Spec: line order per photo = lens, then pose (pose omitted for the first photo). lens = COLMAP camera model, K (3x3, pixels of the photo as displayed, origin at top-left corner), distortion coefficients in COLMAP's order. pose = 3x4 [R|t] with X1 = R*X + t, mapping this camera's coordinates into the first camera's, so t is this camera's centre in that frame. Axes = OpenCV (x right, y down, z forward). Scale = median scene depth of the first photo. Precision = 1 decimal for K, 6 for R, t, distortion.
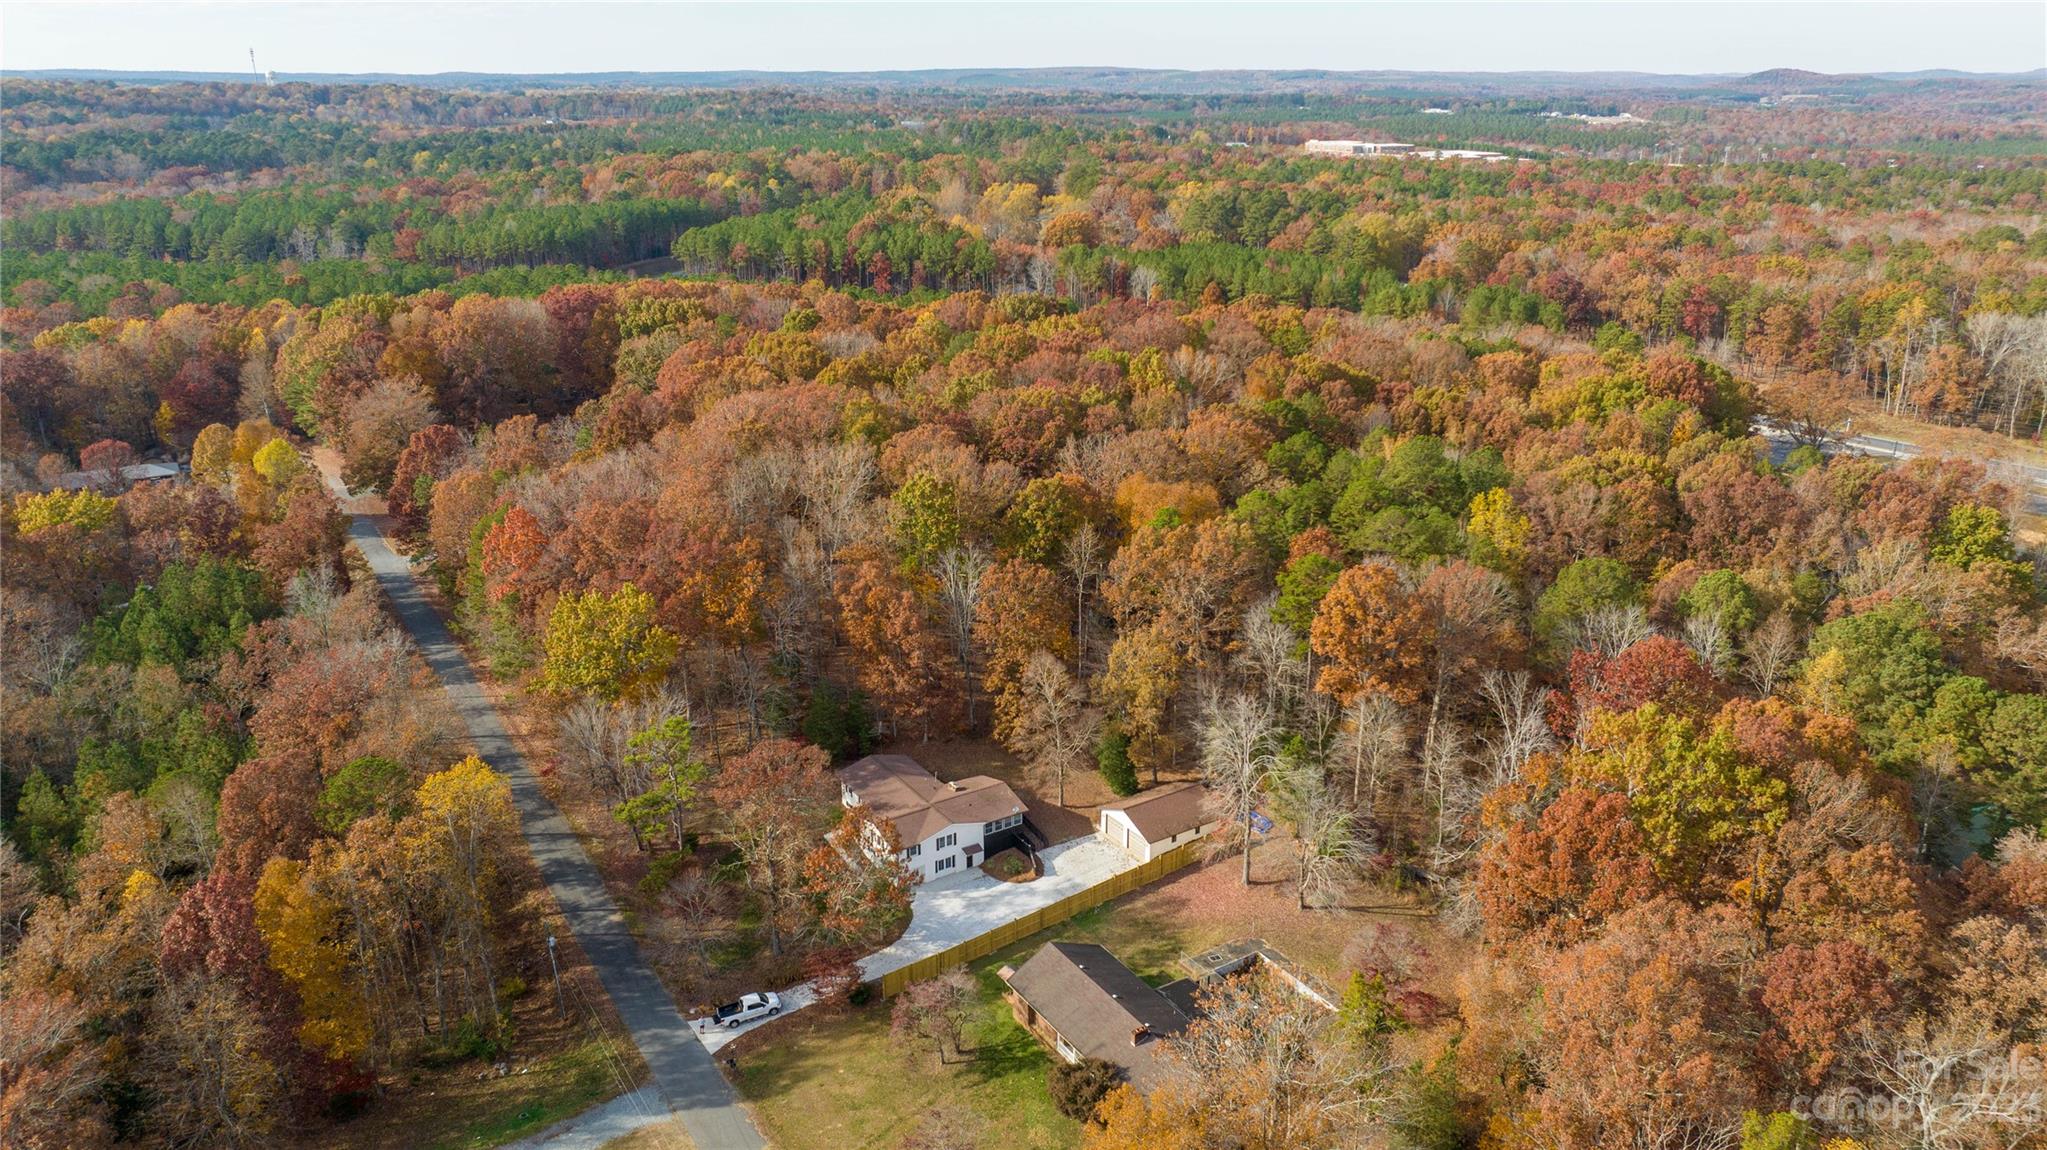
lens RADIAL K [[1422.2, 0, 1023.5], [0, 1422.2, 575.0], [0, 0, 1]] dist [-0.002020, -0.055613]
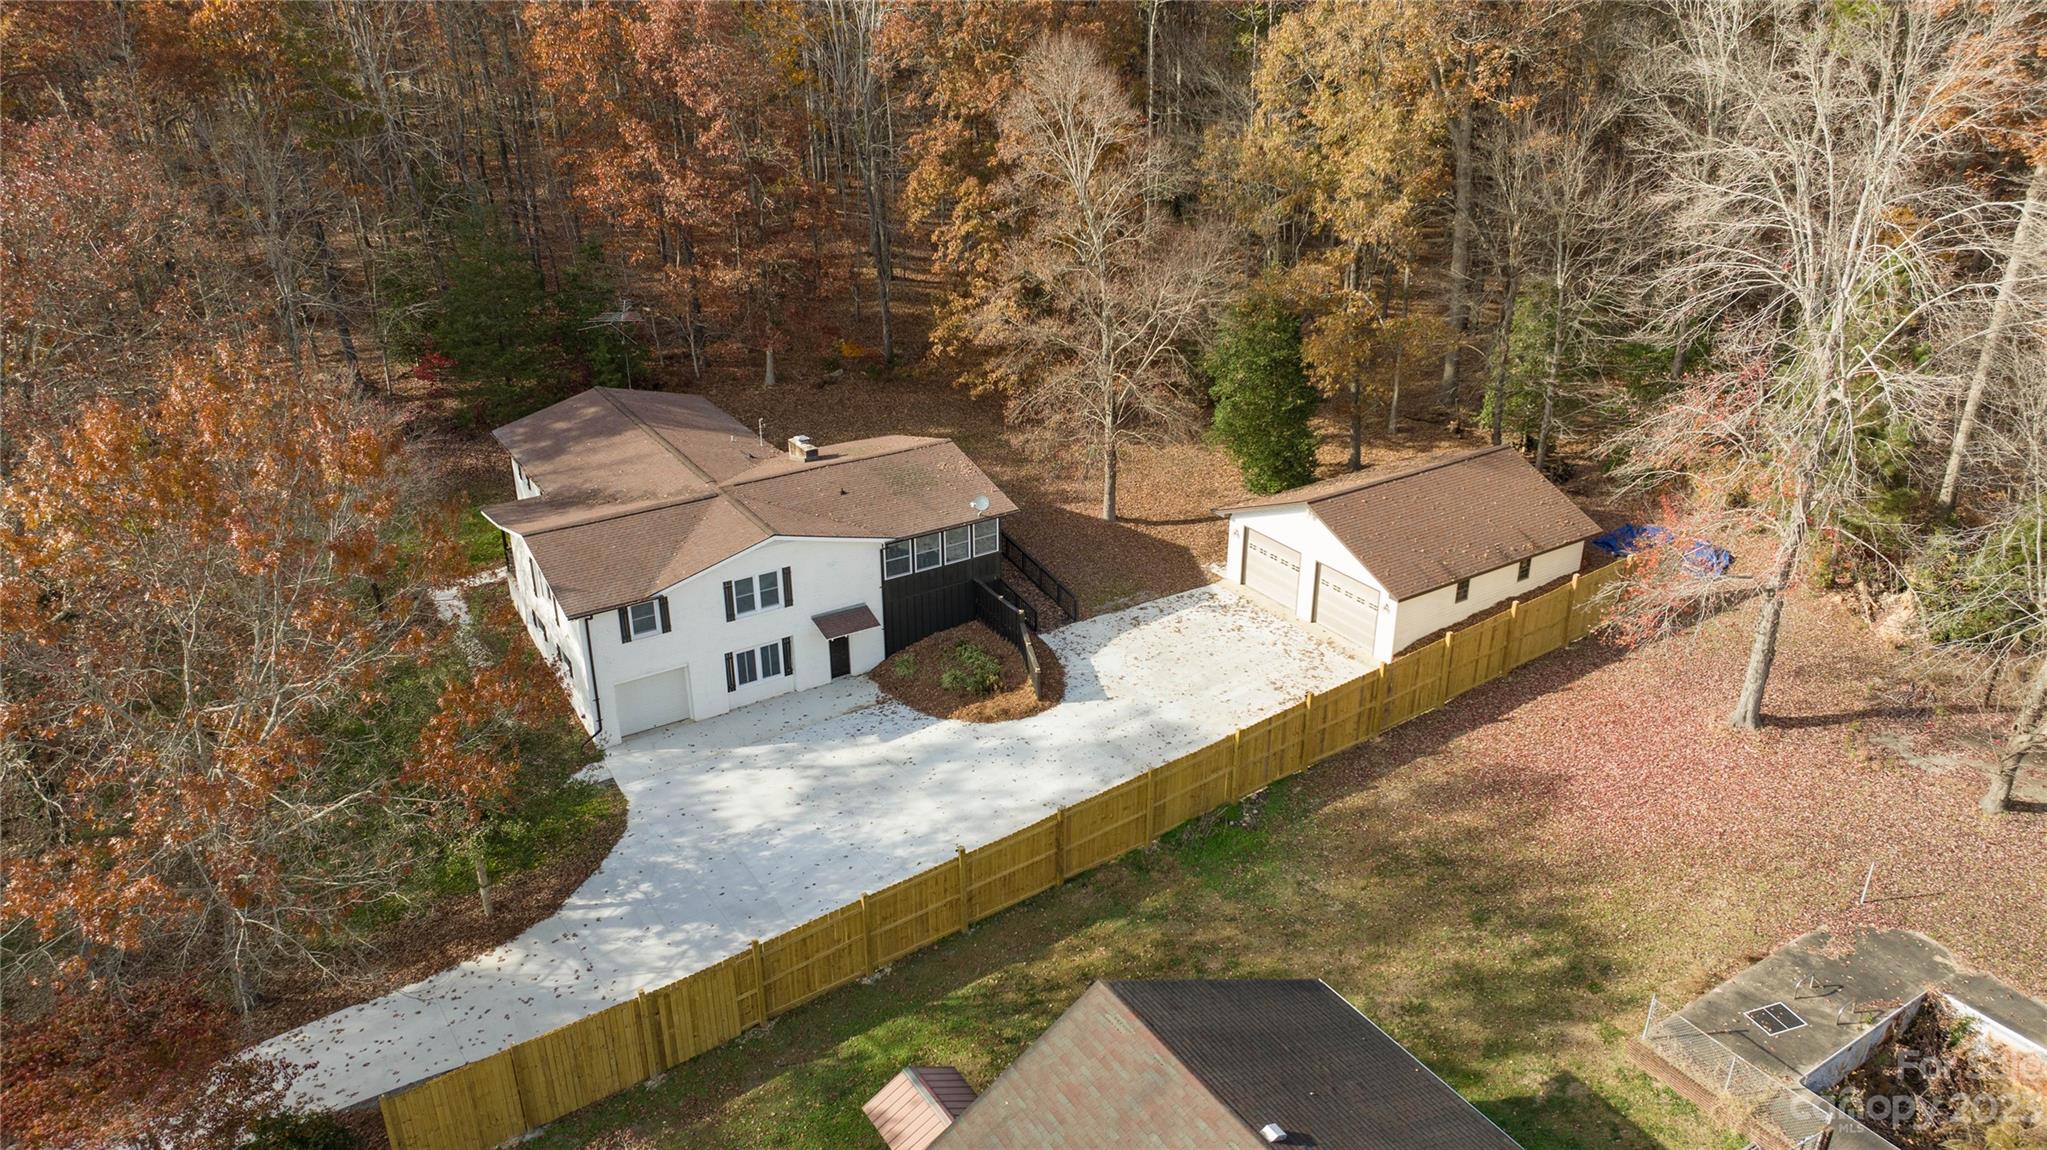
lens RADIAL K [[1422.2, 0, 1023.5], [0, 1422.2, 575.0], [0, 0, 1]] dist [-0.002020, -0.055613]
pose [[0.999986, 0.001525, -0.005121, 0.006573], [-0.001026, 0.995362, 0.096196, 0.151268], [0.005244, -0.096189, 0.995349, 0.677795]]
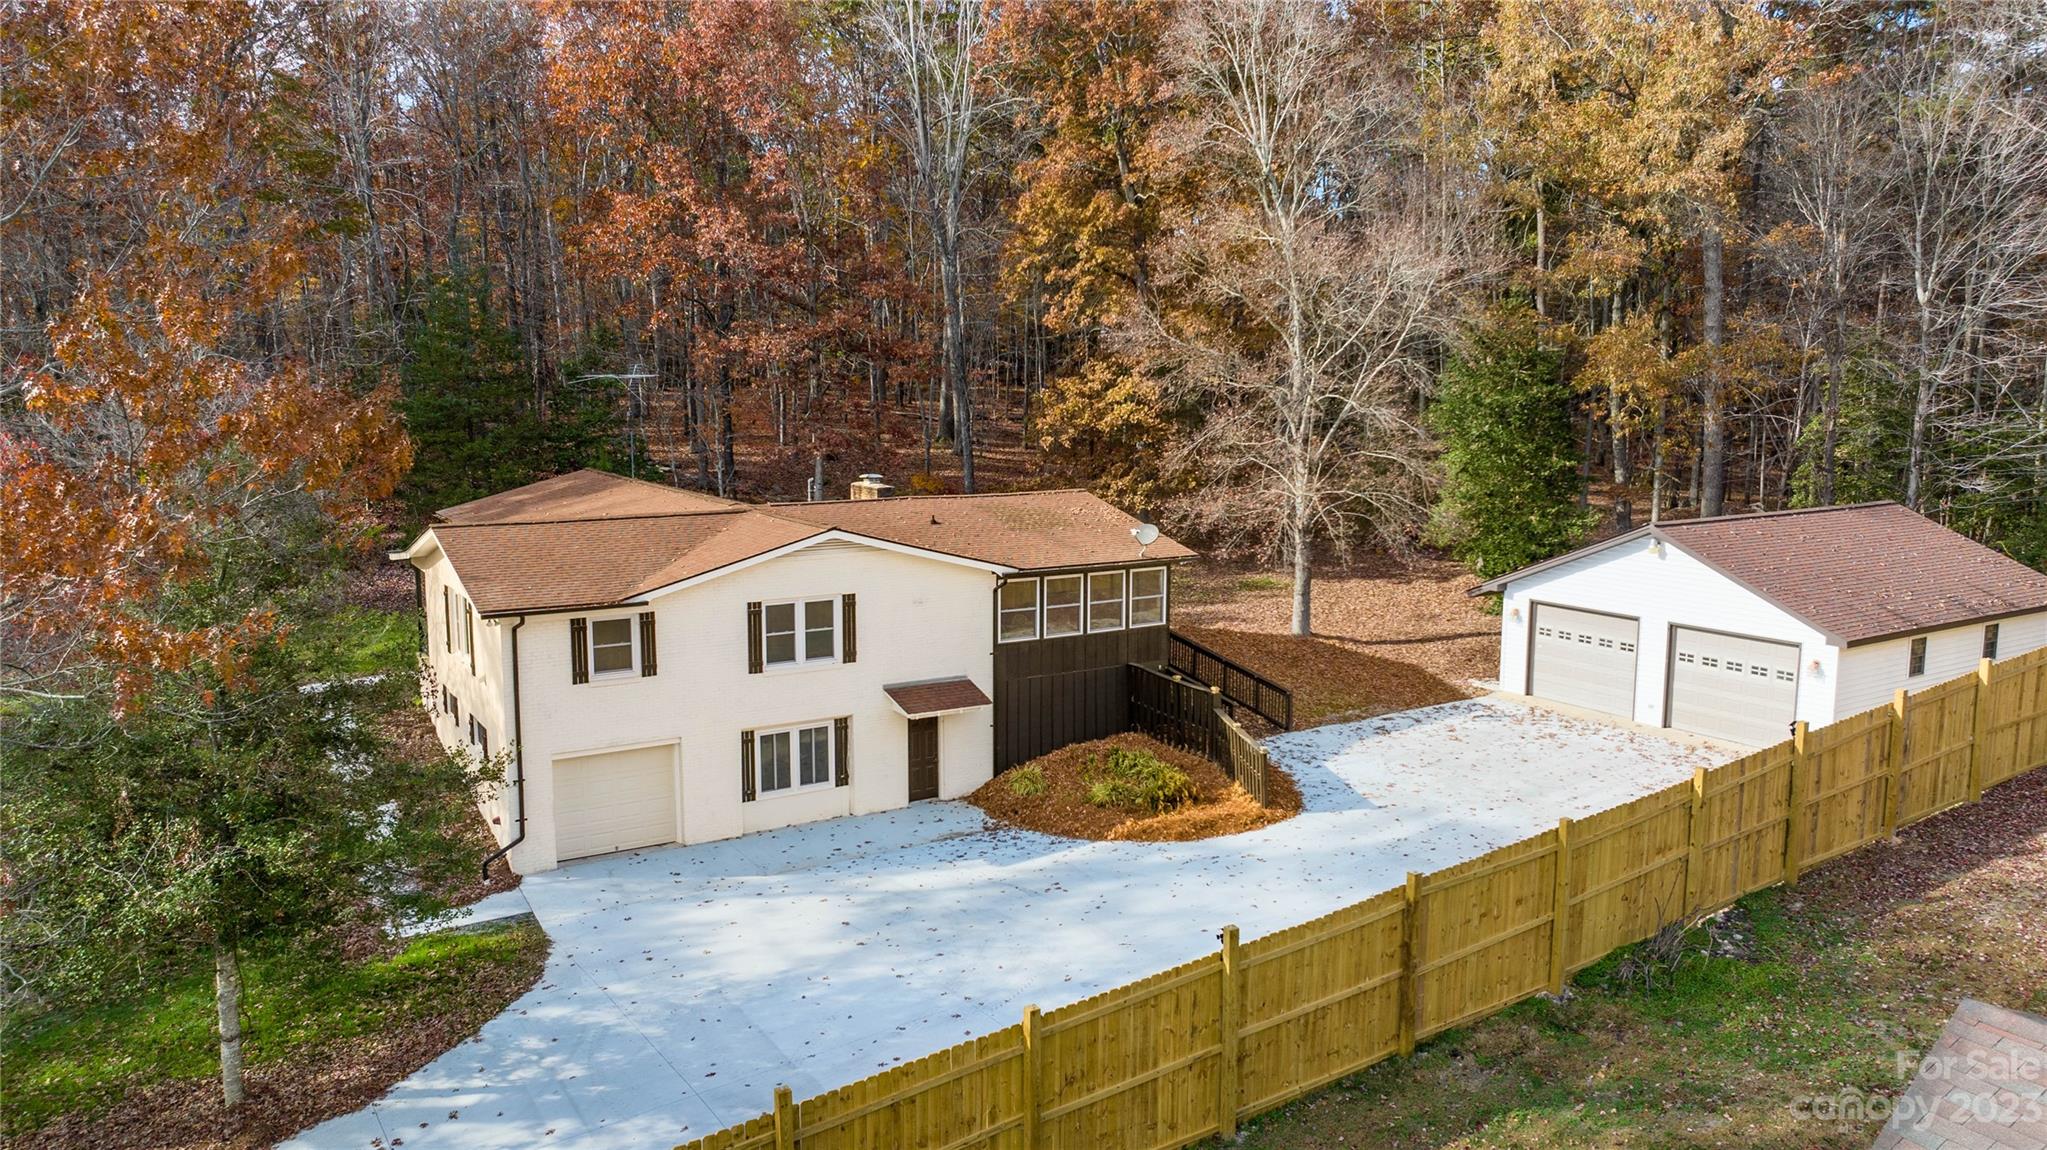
lens RADIAL K [[1422.2, 0, 1023.5], [0, 1422.2, 575.0], [0, 0, 1]] dist [-0.002020, -0.055613]
pose [[0.999789, 0.006680, -0.019438, -0.019665], [-0.010344, 0.980751, -0.194988, 0.215660], [0.017761, 0.195148, 0.980613, 0.798145]]
